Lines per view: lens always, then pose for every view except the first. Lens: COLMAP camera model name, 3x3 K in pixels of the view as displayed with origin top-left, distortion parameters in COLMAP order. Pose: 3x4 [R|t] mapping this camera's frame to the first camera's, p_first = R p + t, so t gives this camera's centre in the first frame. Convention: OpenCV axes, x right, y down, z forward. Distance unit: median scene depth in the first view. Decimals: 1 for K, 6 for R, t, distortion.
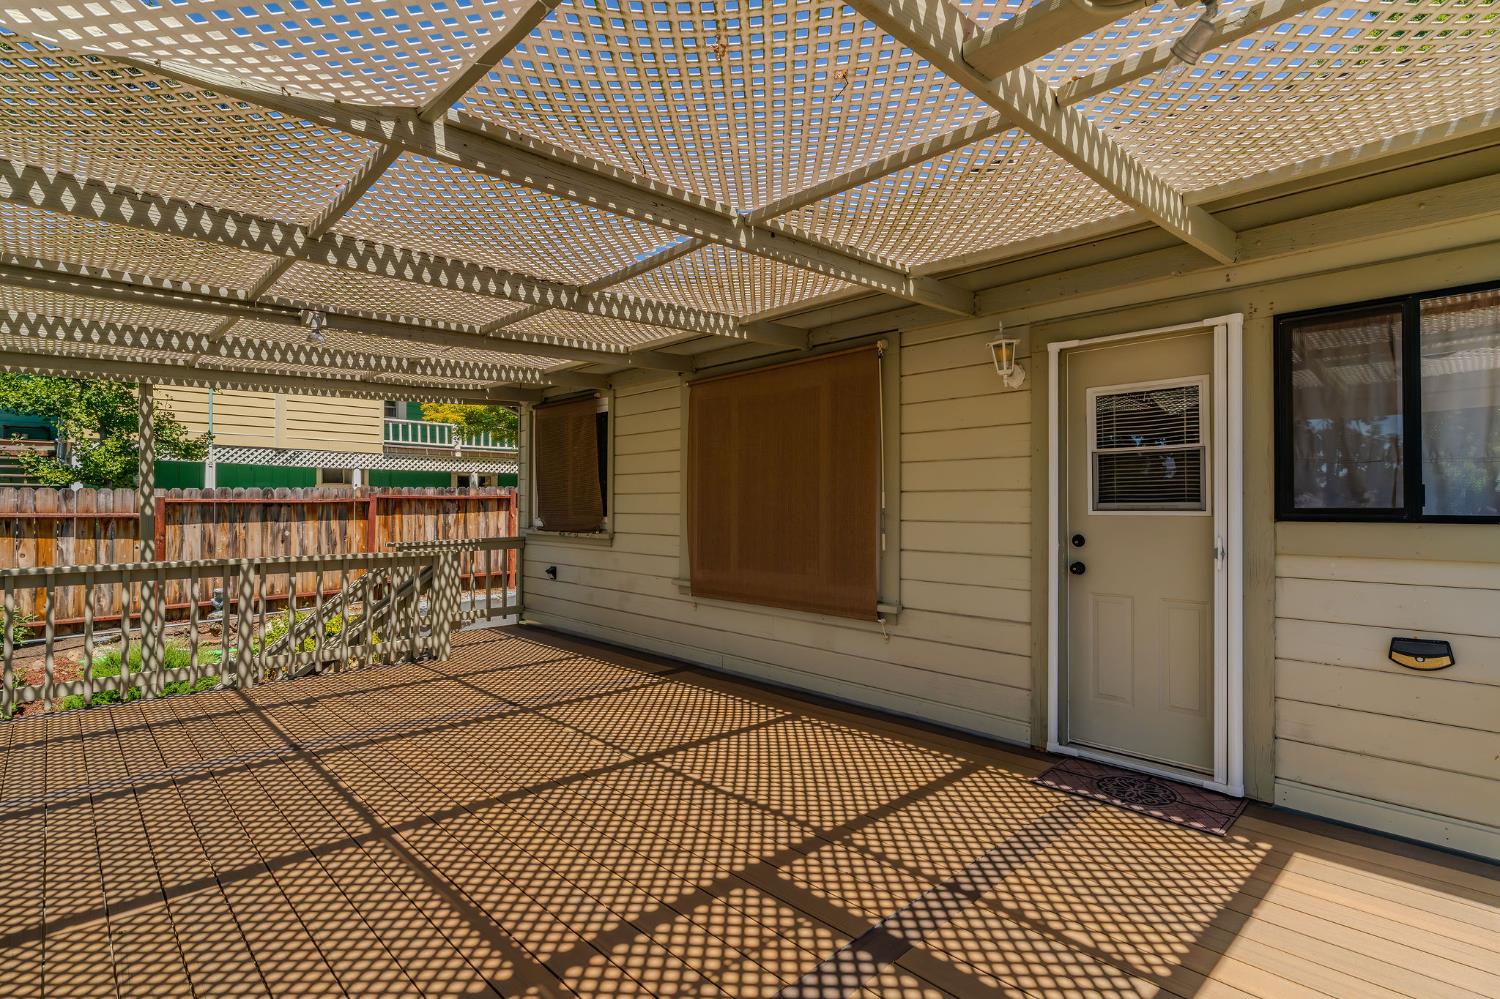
lens RADIAL K [[716.8, 0, 747.2], [0, 716.8, 499.7], [0, 0, 1]] dist [-0.004195, -0.000264]
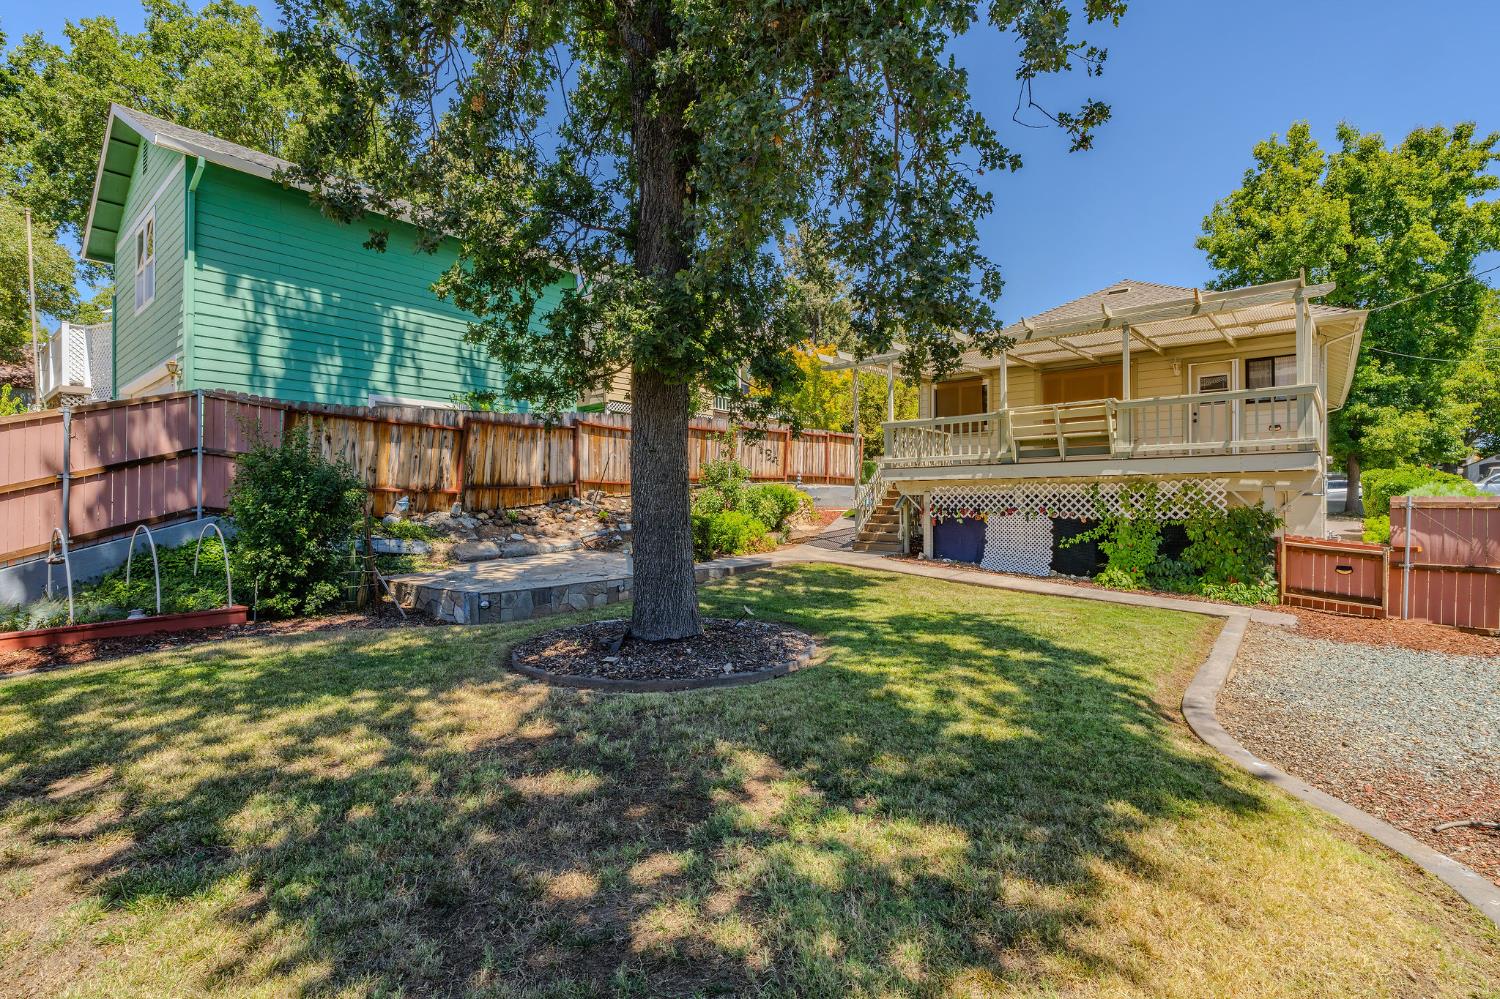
lens RADIAL K [[686.0, 0, 753.5], [0, 686.0, 494.7], [0, 0, 1]] dist [-0.003672, 0.000180]
pose [[0.993480, 0.000645, 0.114004, -2.072511], [-0.000224, 0.999993, -0.003712, 0.446322], [-0.114005, 0.003662, 0.993473, -2.142906]]
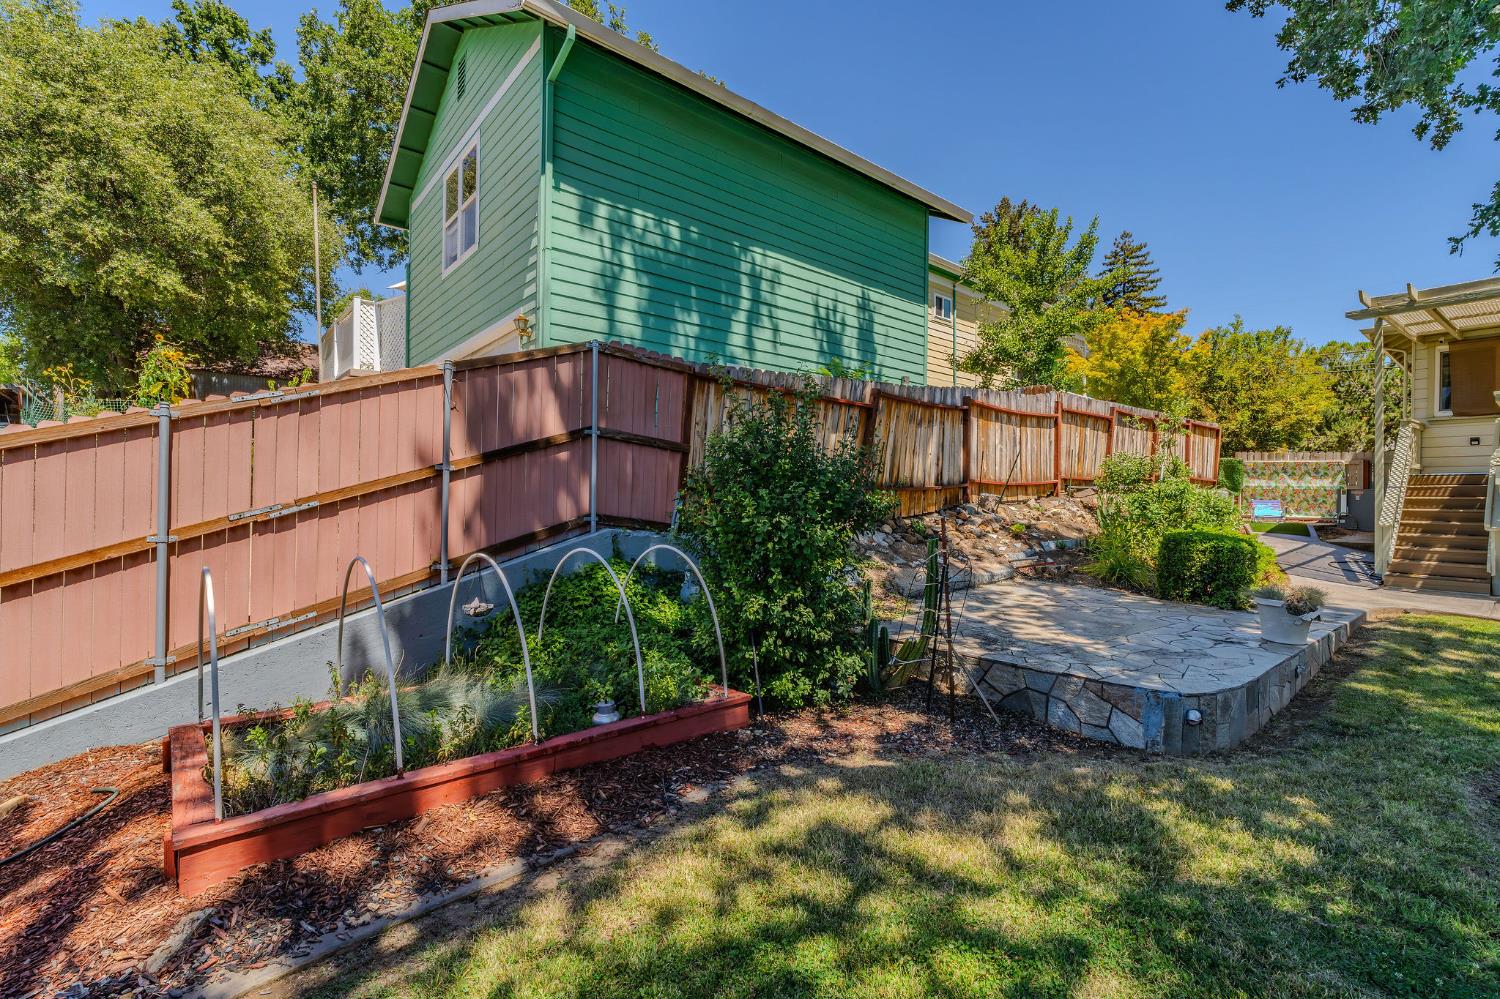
lens RADIAL K [[676.4, 0, 751.2], [0, 676.4, 498.3], [0, 0, 1]] dist [-0.003438, -0.000071]
pose [[0.997058, 0.012001, -0.075709, -3.144980], [-0.011963, 0.999928, 0.000953, 0.437927], [0.075715, -0.000045, 0.997130, -1.189084]]
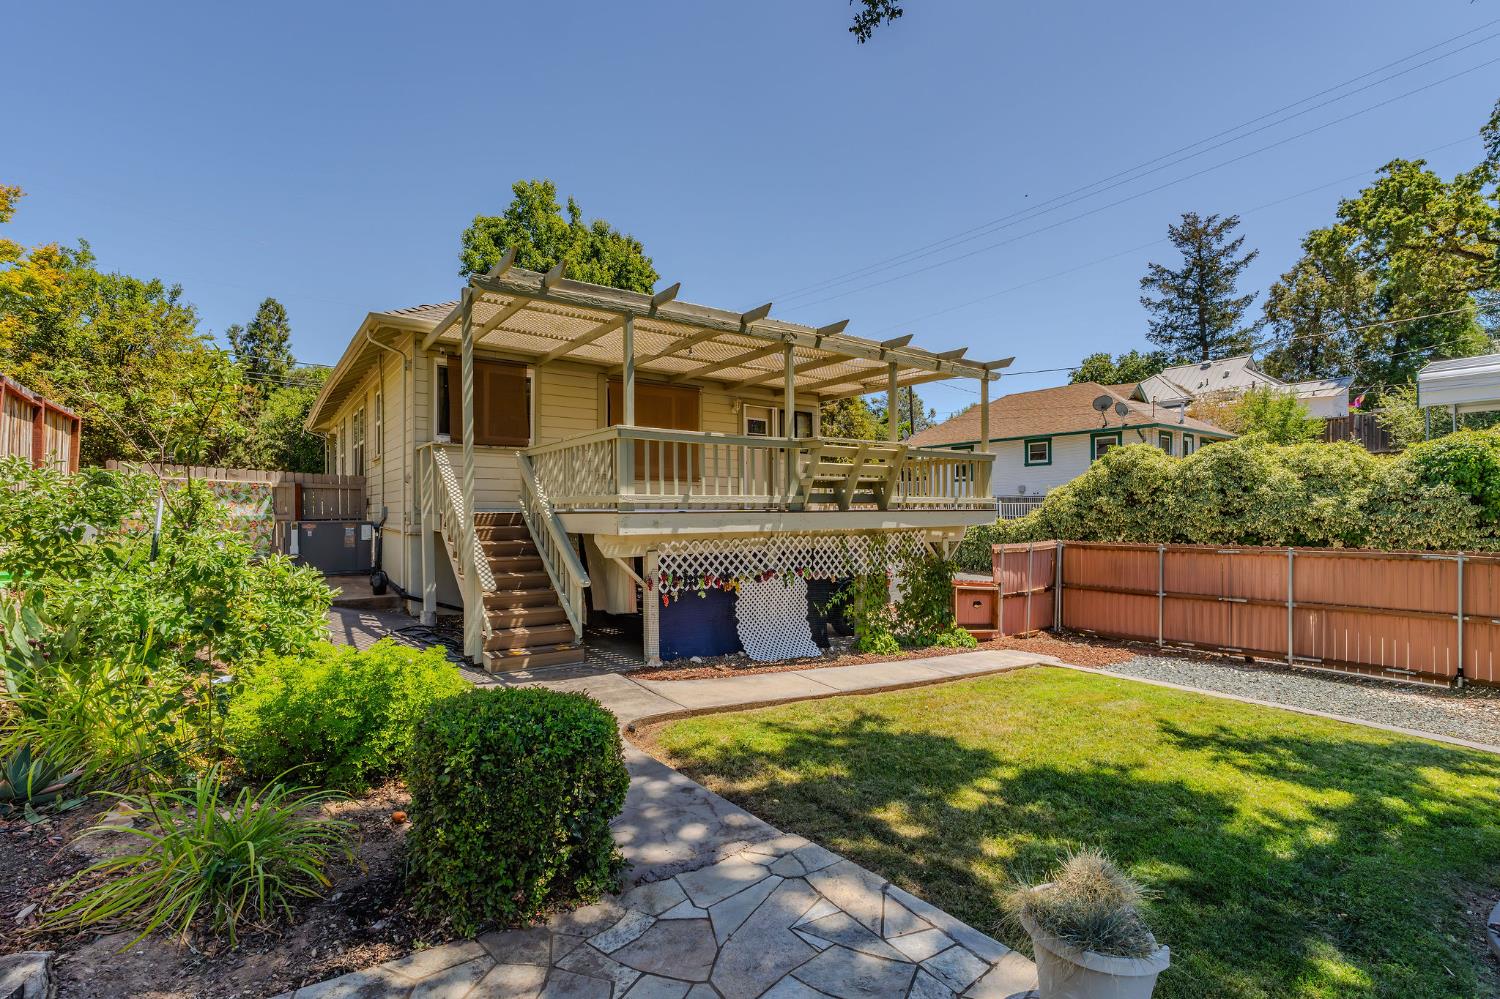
lens RADIAL K [[679.7, 0, 748.1], [0, 679.7, 518.0], [0, 0, 1]] dist [-0.002154, -0.000468]
pose [[0.130460, -0.009117, 0.991412, -2.742729], [-0.003794, 0.999946, 0.009695, 0.310406], [-0.991446, -0.005027, 0.130419, 0.407041]]
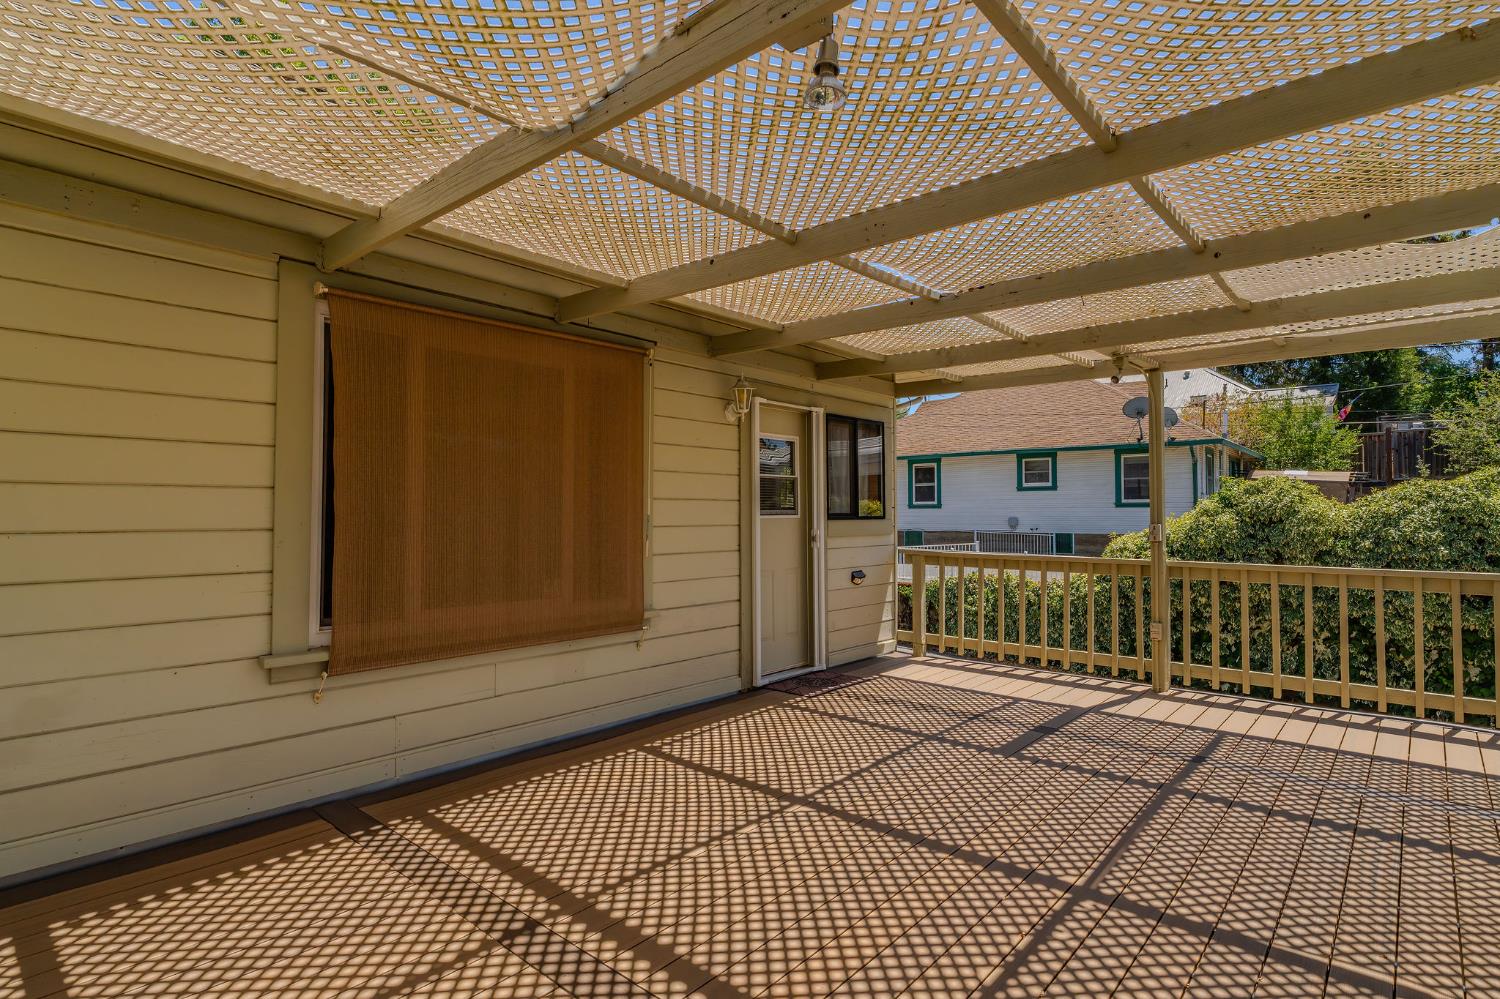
lens RADIAL K [[772.0, 0, 747.3], [0, 772.0, 497.5], [0, 0, 1]] dist [-0.004609, -0.000127]
pose [[-0.081323, 0.019259, 0.996502, -0.913912], [-0.007551, 0.999773, -0.019938, 0.008203], [-0.996659, -0.009146, -0.081159, 0.960353]]
